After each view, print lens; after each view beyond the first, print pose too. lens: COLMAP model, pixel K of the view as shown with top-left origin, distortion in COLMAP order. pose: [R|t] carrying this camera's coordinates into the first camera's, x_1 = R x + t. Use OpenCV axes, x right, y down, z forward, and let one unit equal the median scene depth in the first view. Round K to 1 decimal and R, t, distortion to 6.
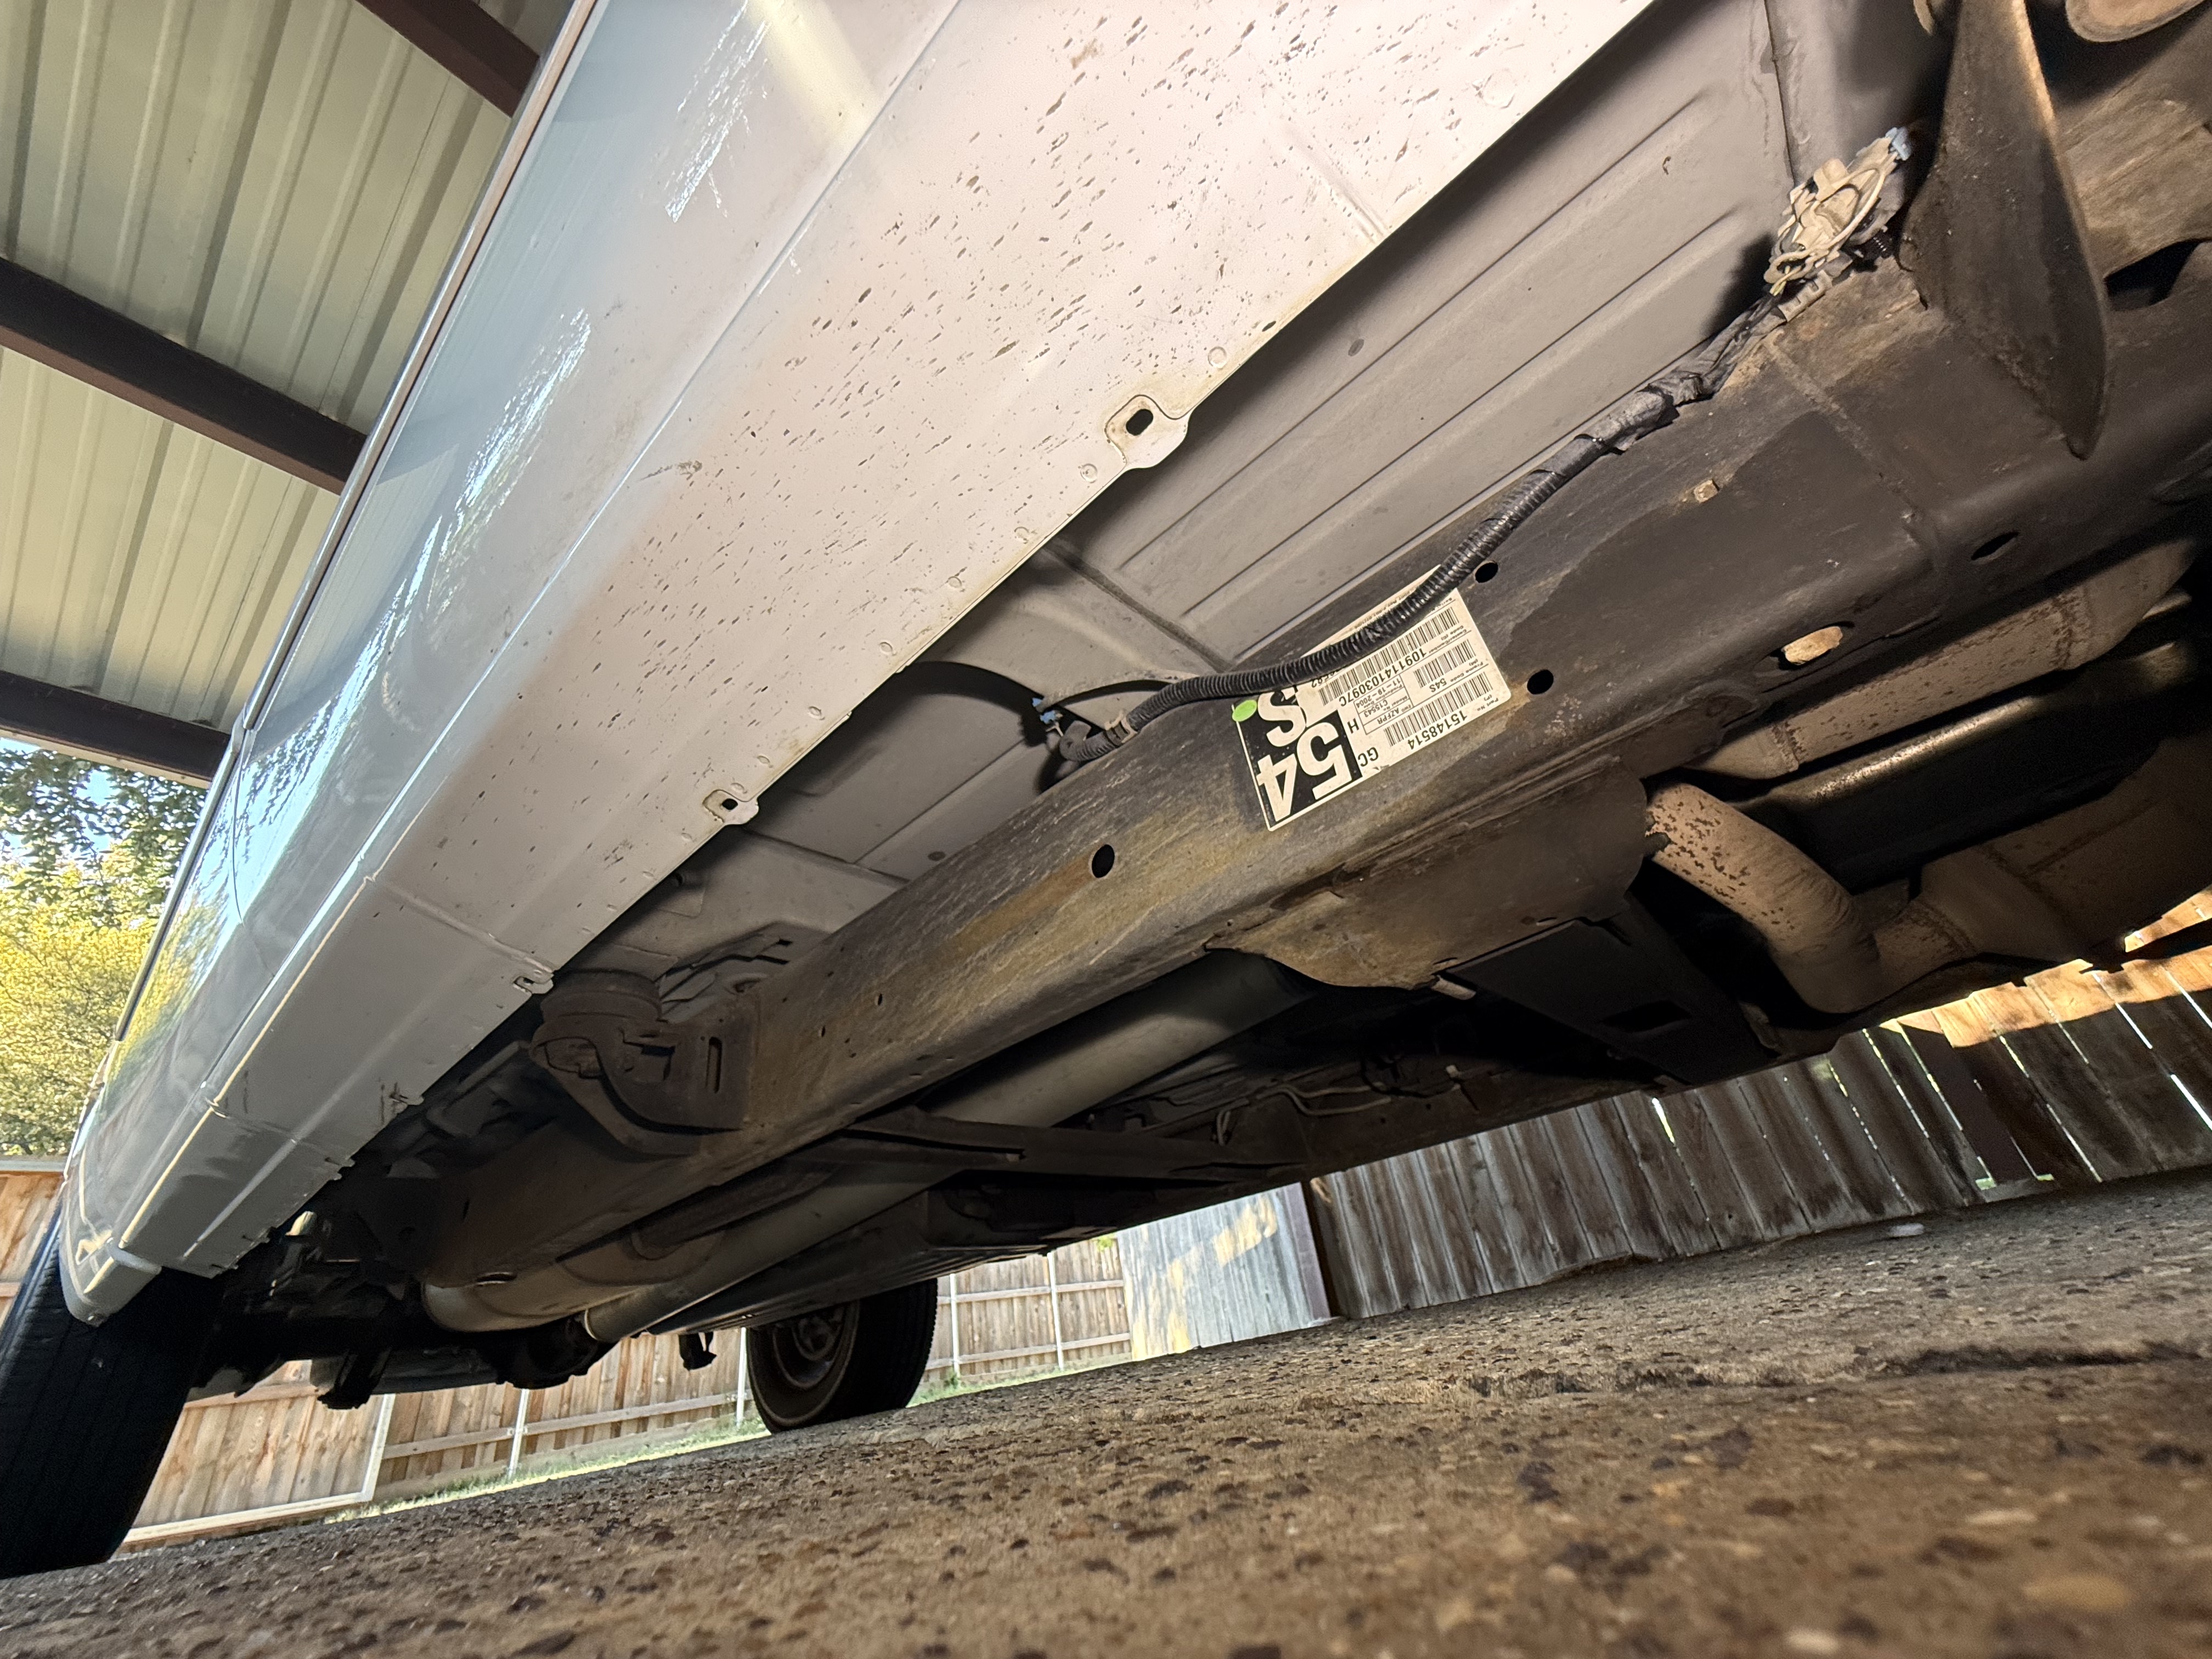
lens RADIAL K [[883.0, 0, 1114.4], [0, 883.0, 830.8], [0, 0, 1]] dist [0.008760, 0.000302]
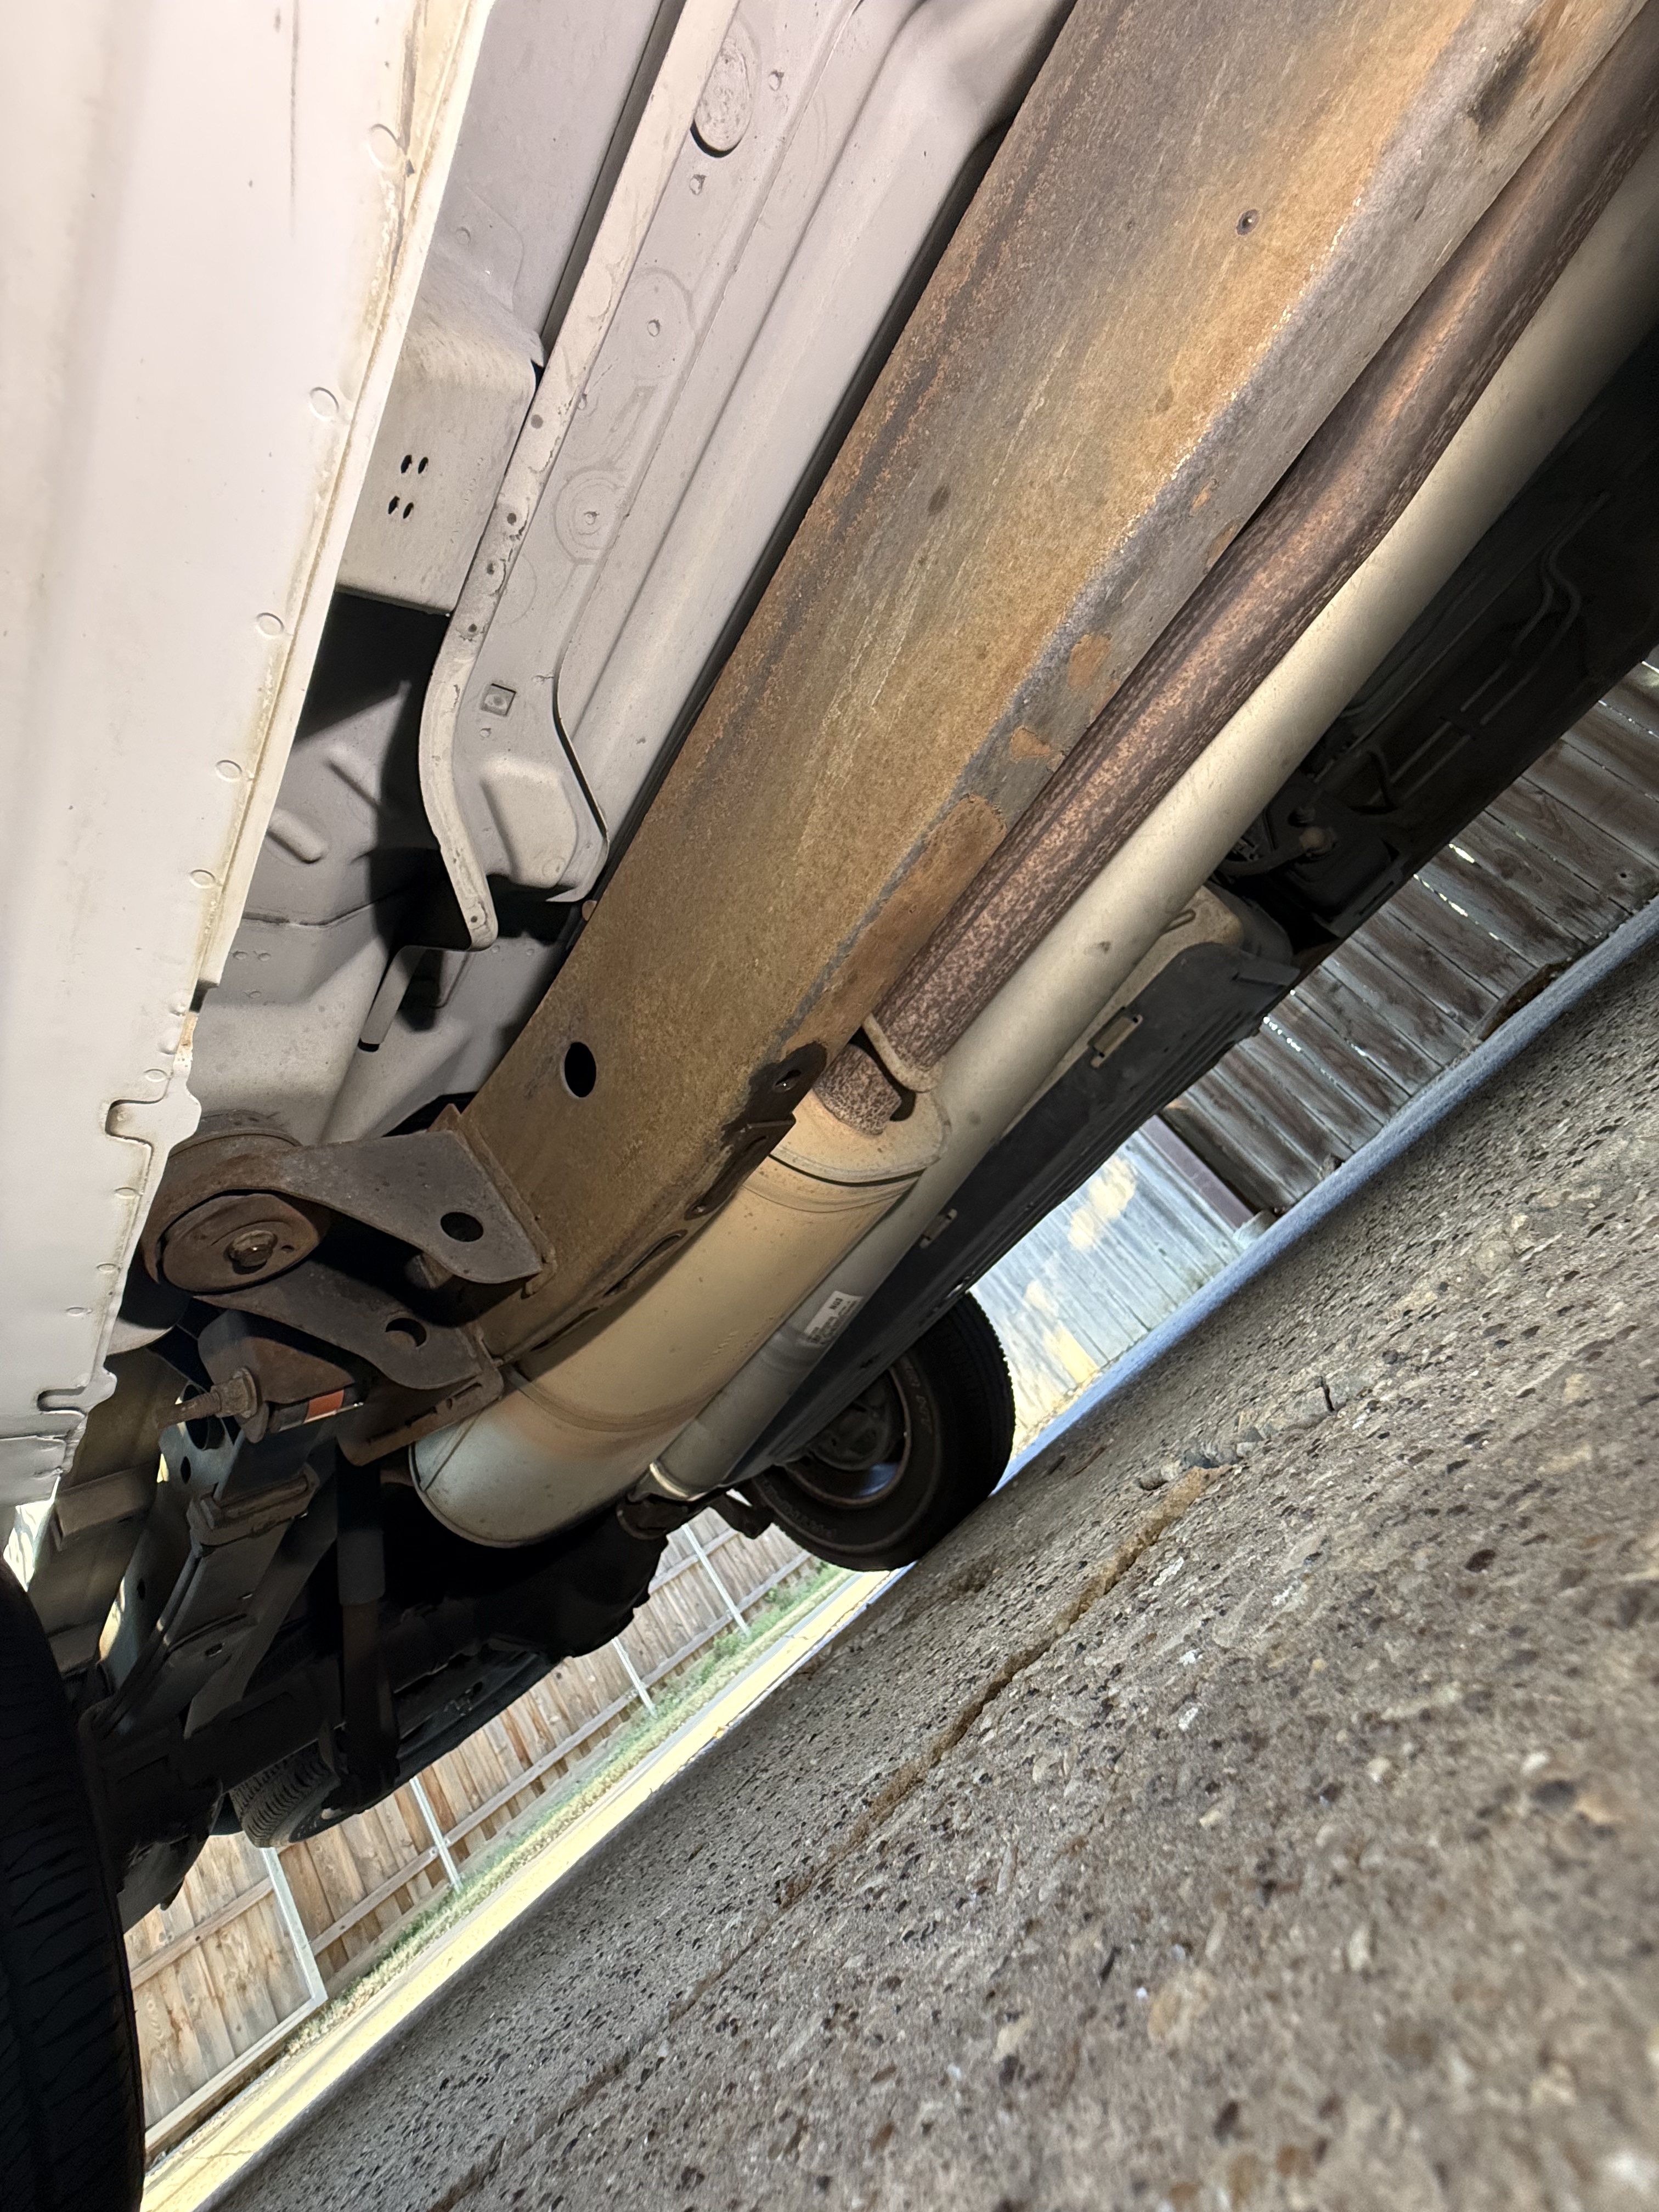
lens RADIAL K [[883.0, 0, 825.3], [0, 883.0, 1105.0], [0, 0, 1]] dist [0.008760, 0.000302]
pose [[0.881762, -0.452598, 0.132860, -0.132651], [0.438247, 0.890242, 0.124132, 0.084479], [-0.174459, -0.051229, 0.983331, 0.112015]]
